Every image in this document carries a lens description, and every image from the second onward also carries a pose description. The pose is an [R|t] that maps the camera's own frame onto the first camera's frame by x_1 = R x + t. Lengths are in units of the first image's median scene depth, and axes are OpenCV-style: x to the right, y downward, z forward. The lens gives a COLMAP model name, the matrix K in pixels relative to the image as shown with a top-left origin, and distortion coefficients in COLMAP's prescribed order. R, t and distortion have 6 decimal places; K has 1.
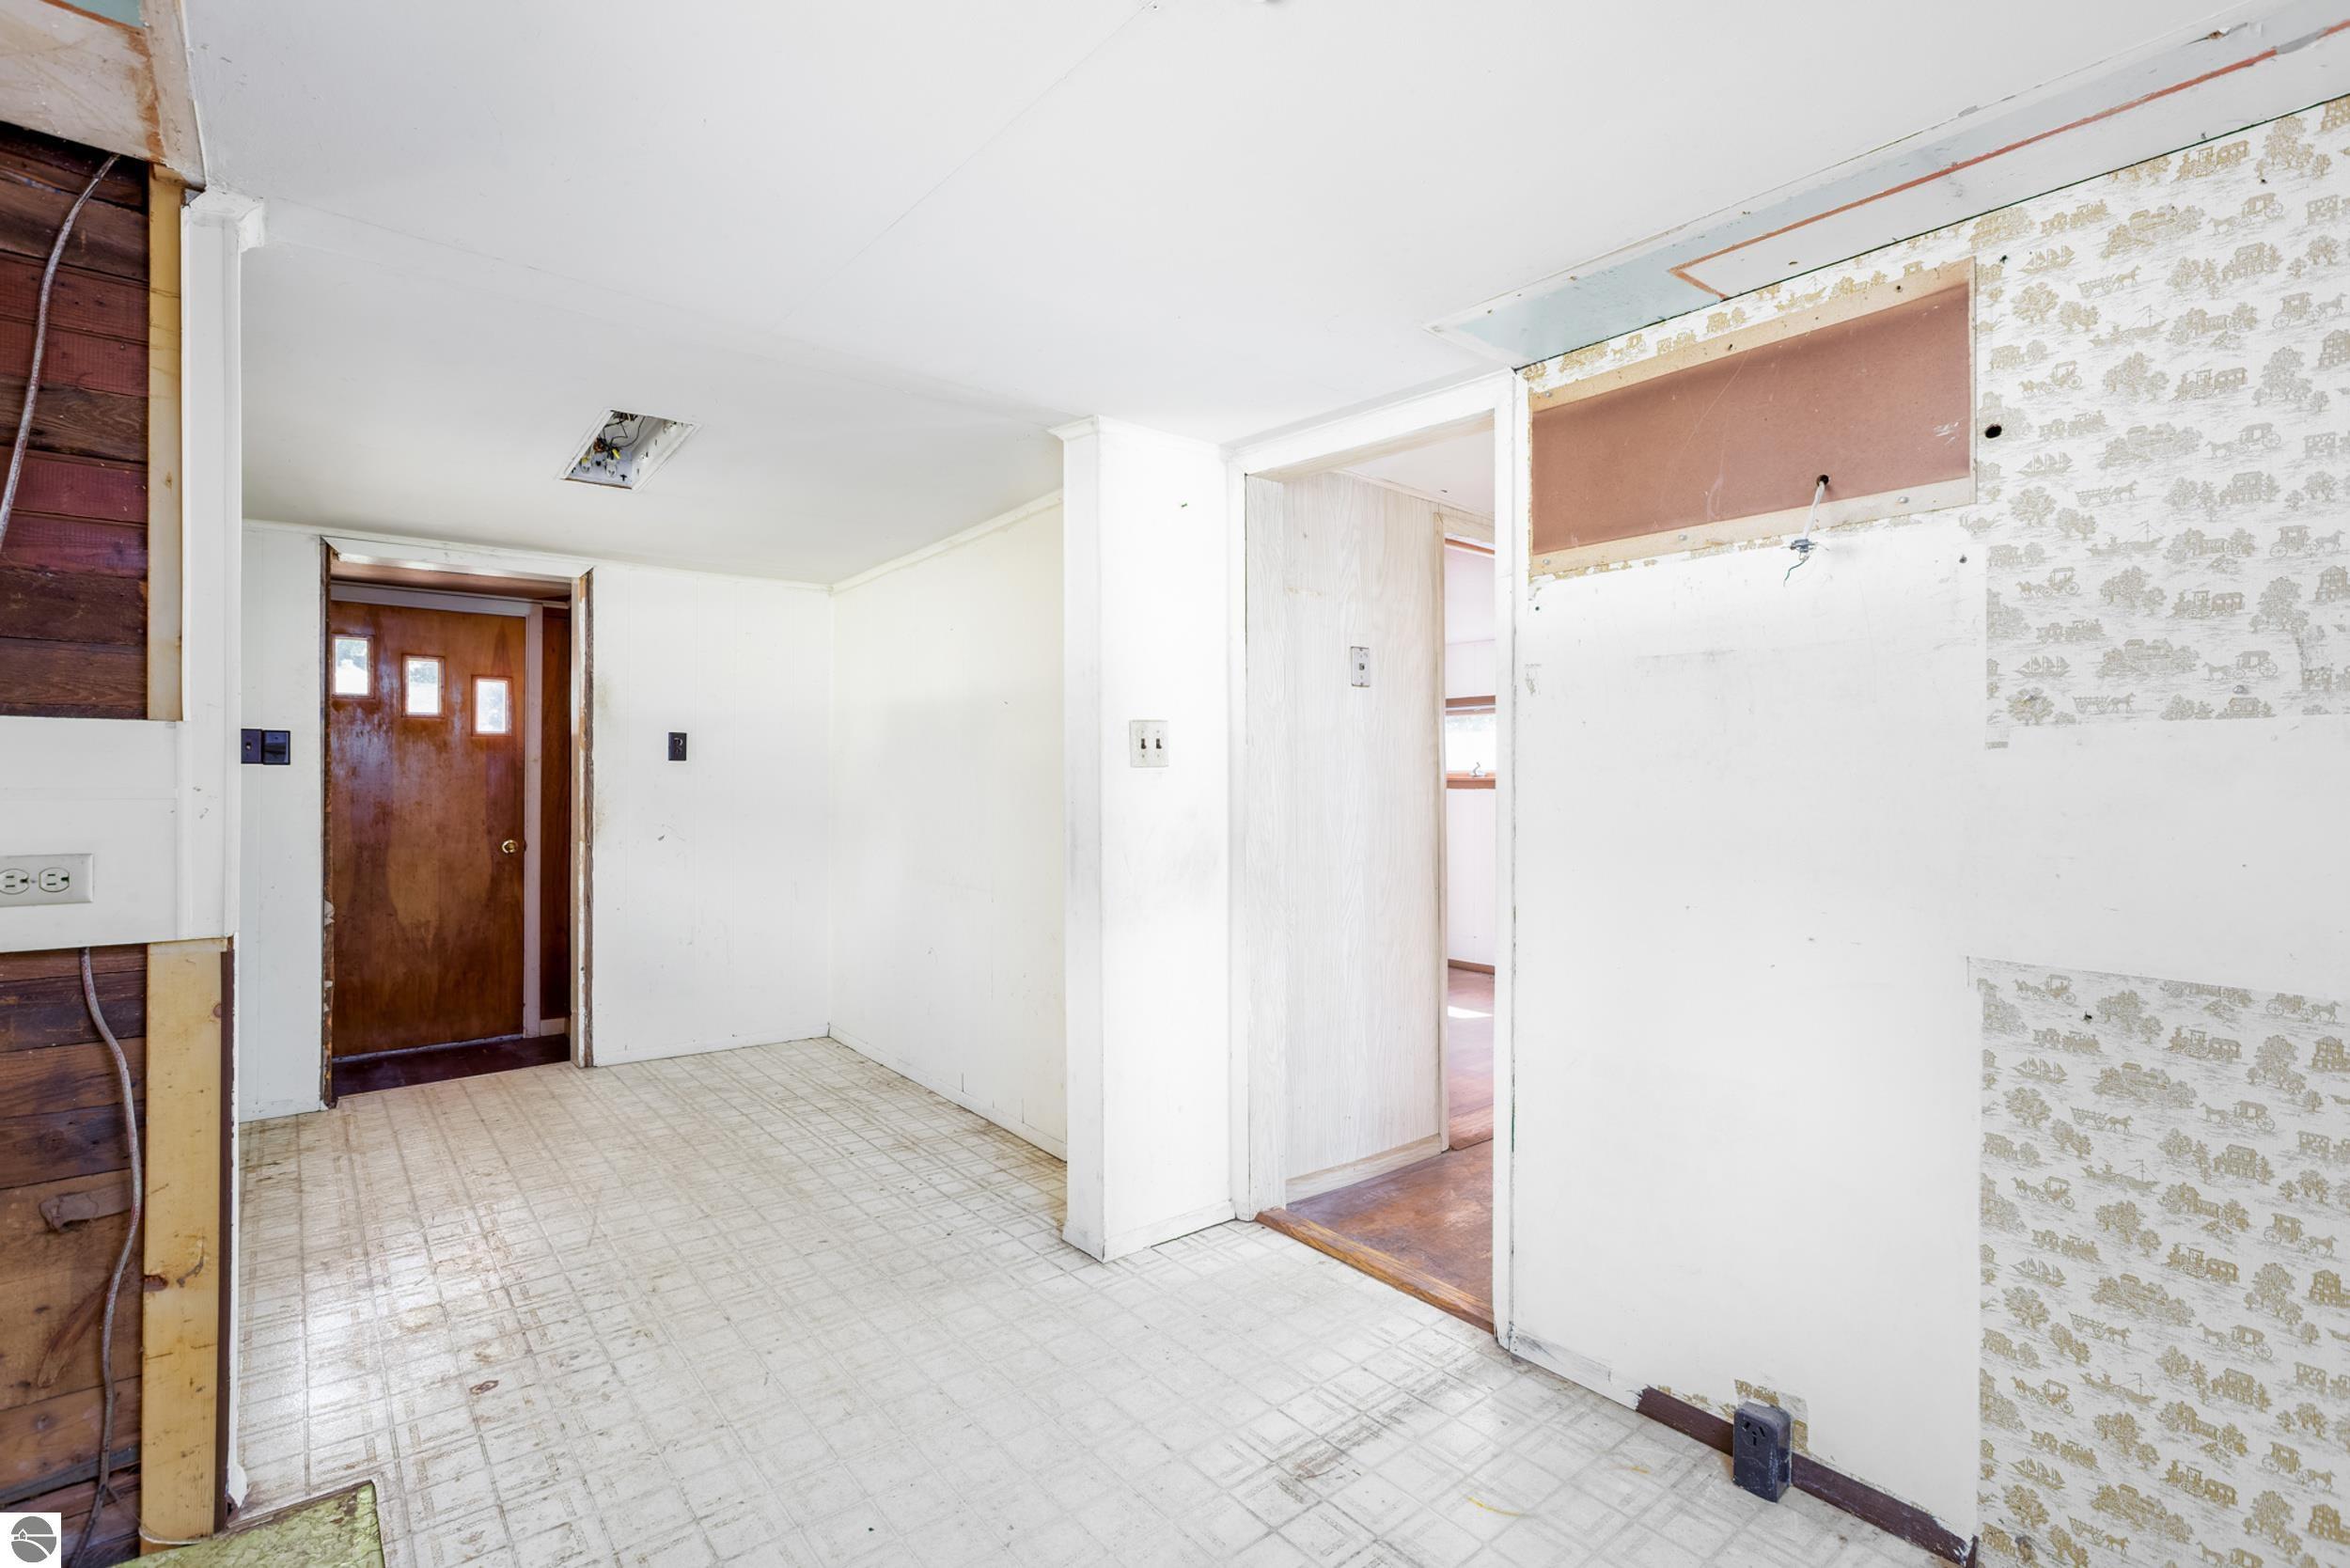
lens RADIAL K [[1071.5, 0, 1171.2], [0, 1071.5, 780.4], [0, 0, 1]] dist [0.001637, 0.000201]
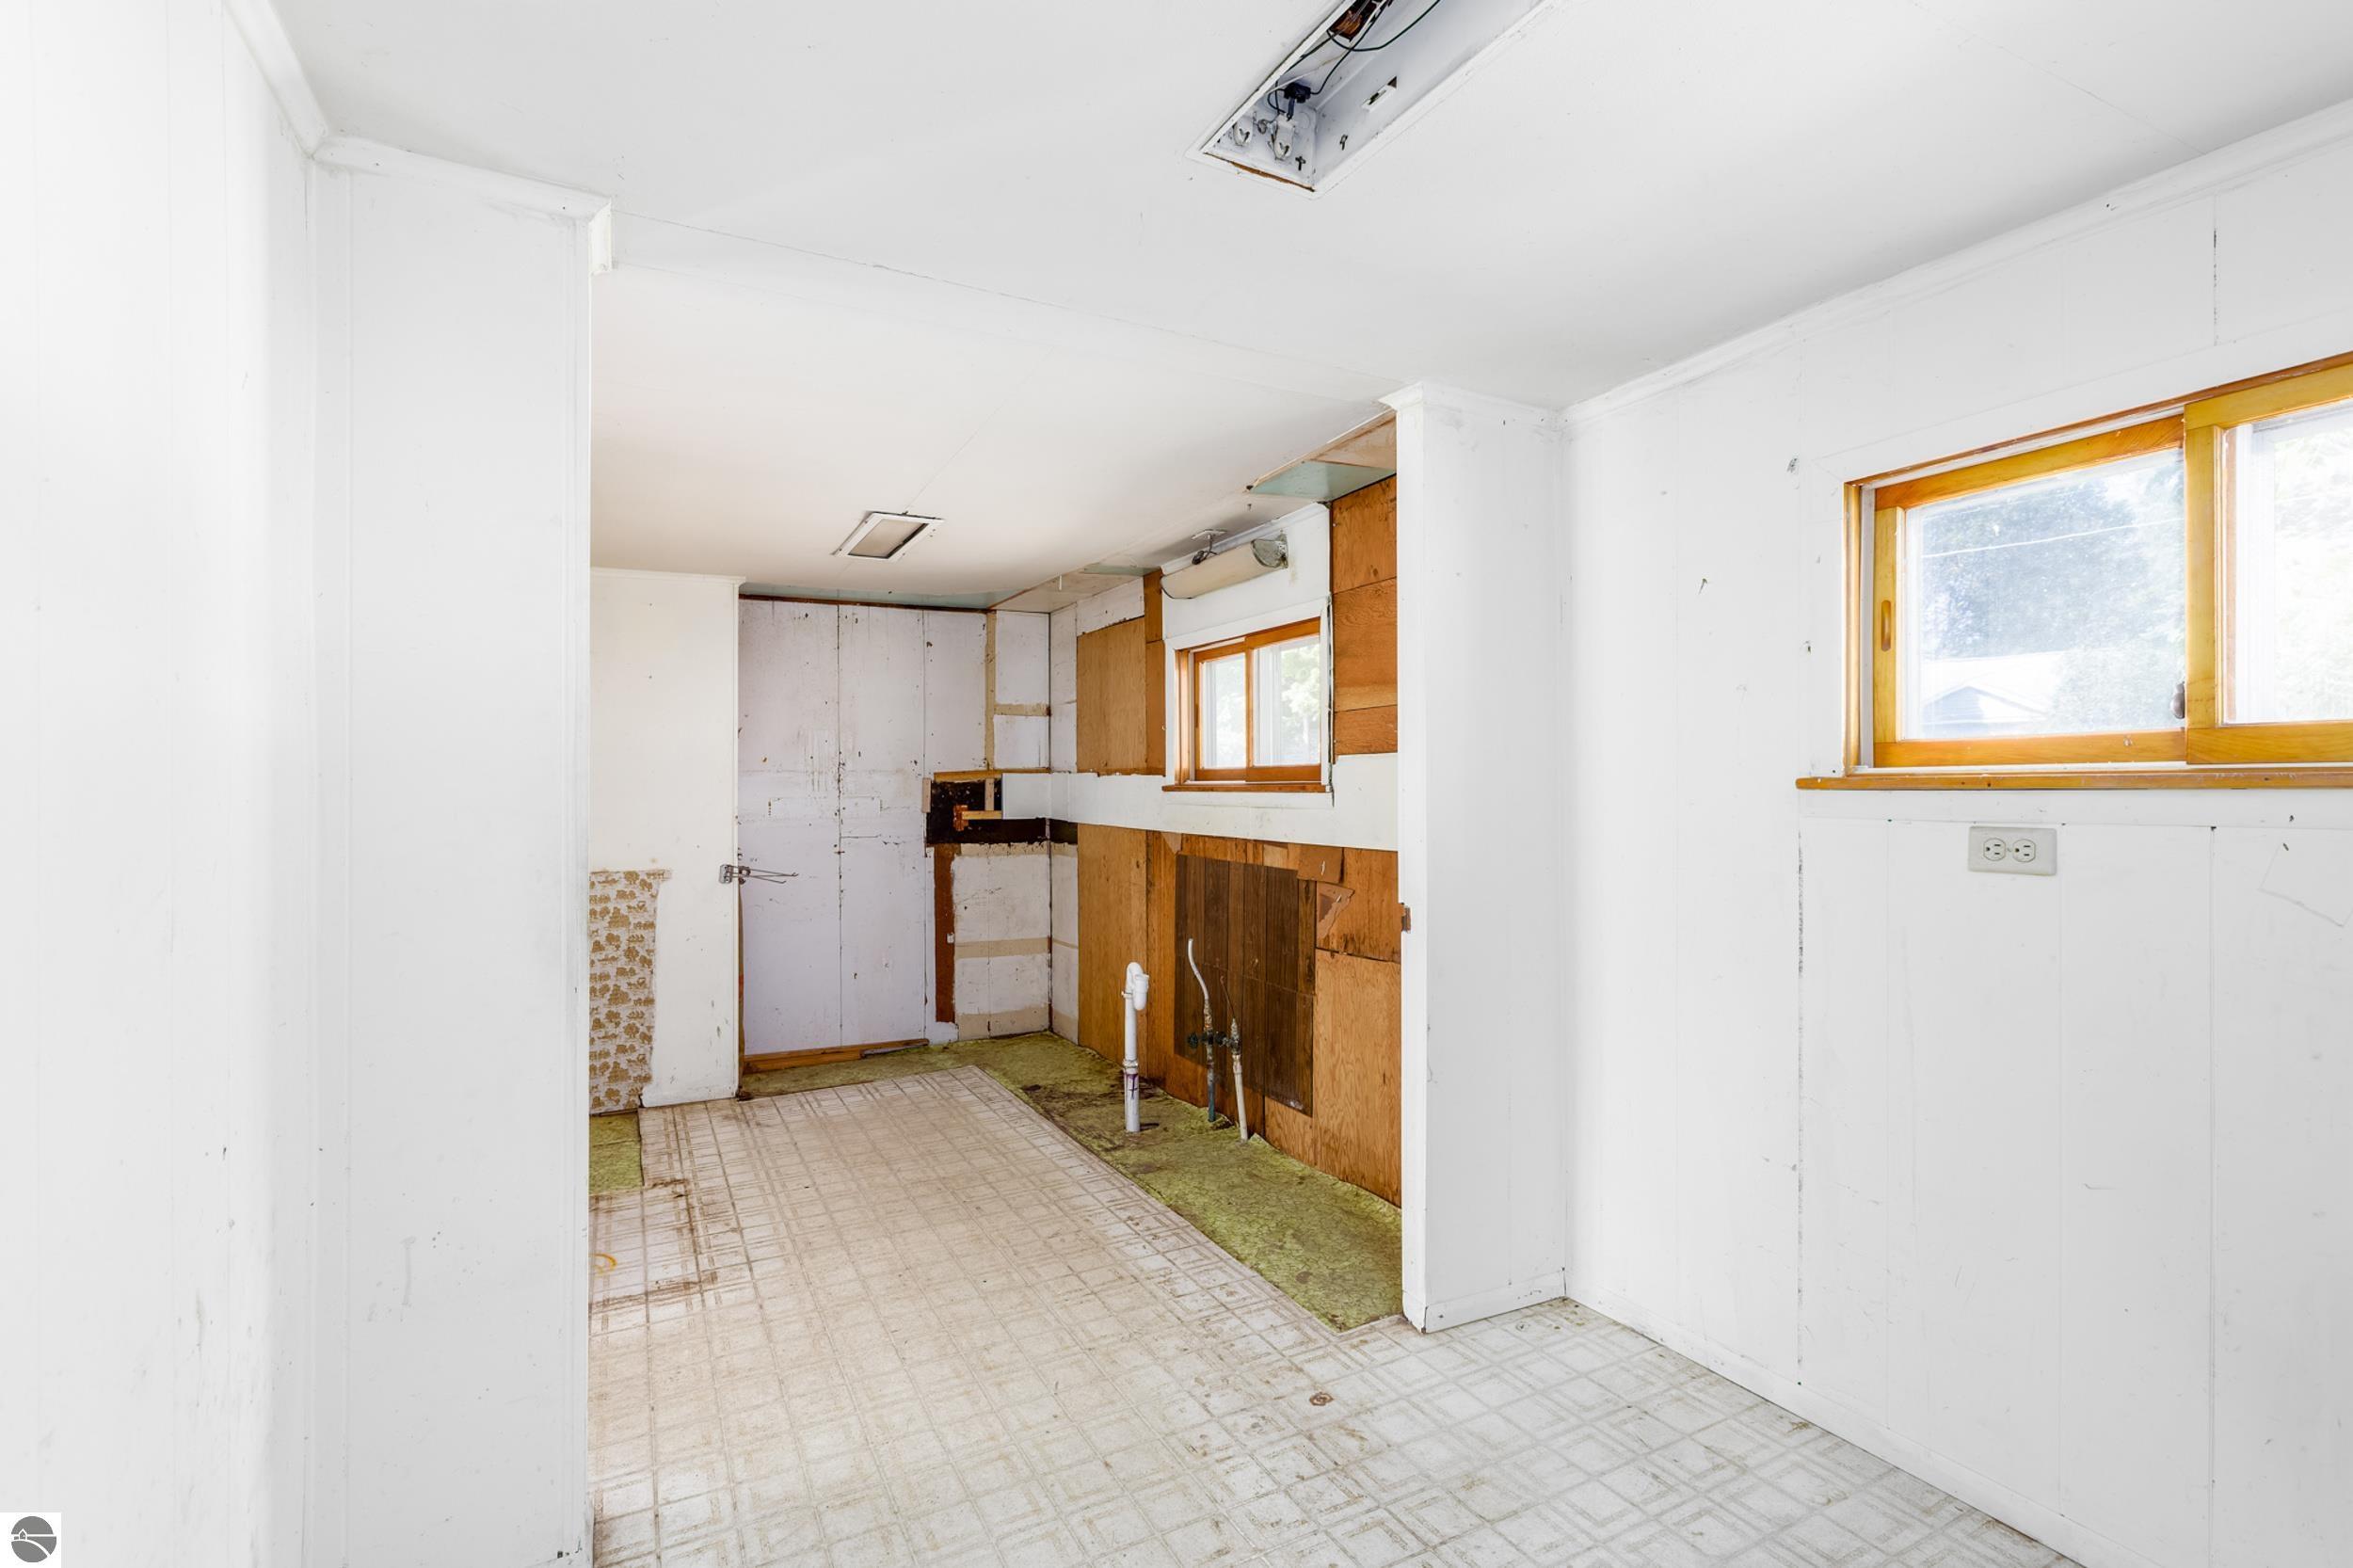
lens RADIAL K [[1072.9, 0, 1178.0], [0, 1072.9, 785.3], [0, 0, 1]] dist [0.001637, 0.000201]
pose [[-0.978050, -0.001786, 0.208364, -0.715183], [-0.001912, 0.999998, -0.000404, -0.014815], [-0.208363, -0.000793, -0.978051, 2.010562]]
